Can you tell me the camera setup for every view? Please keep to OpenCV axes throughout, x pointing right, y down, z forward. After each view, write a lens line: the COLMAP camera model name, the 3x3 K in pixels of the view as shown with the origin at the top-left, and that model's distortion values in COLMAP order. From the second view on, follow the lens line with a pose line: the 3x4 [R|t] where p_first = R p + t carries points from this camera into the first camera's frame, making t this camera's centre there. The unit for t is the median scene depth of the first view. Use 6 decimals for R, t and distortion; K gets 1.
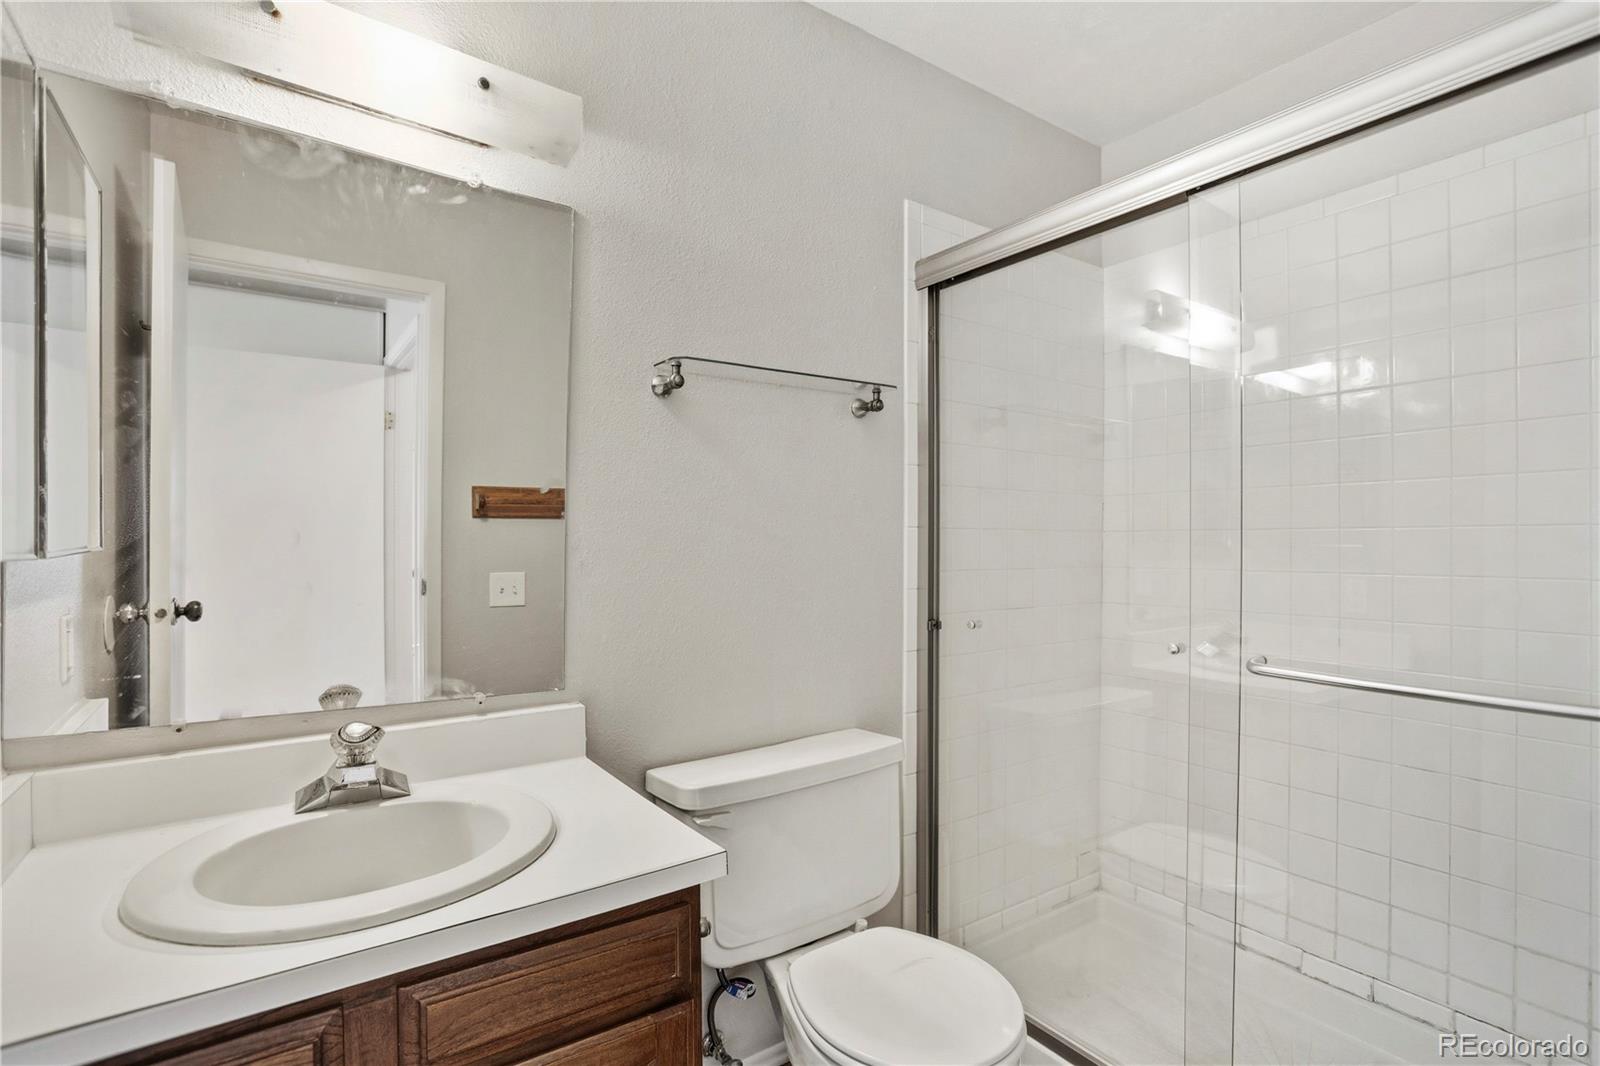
lens RADIAL K [[763.0, 0, 811.3], [0, 763.0, 534.6], [0, 0, 1]] dist [-0.033103, 0.013430]
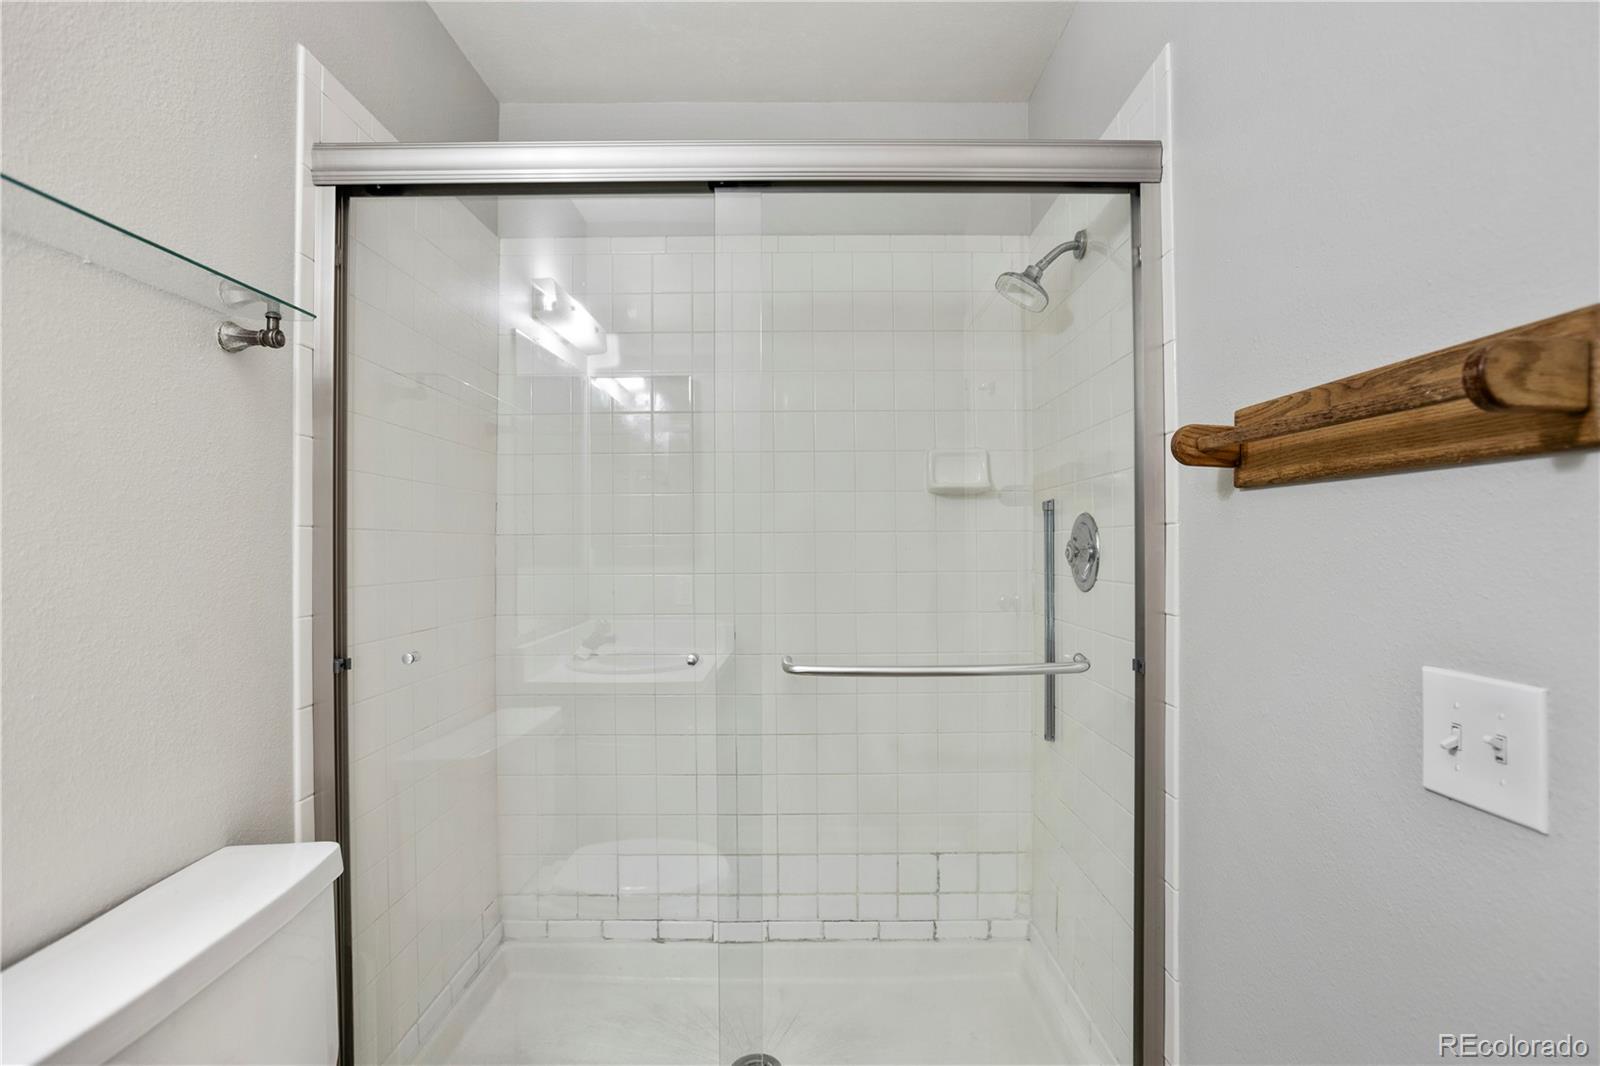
lens RADIAL K [[763.0, 0, 800.6], [0, 763.0, 533.4], [0, 0, 1]] dist [-0.033103, 0.013430]
pose [[0.583928, 0.007207, 0.811774, -0.144839], [-0.001363, 0.999968, -0.007897, 0.000943], [-0.811804, 0.003505, 0.583919, 0.222524]]
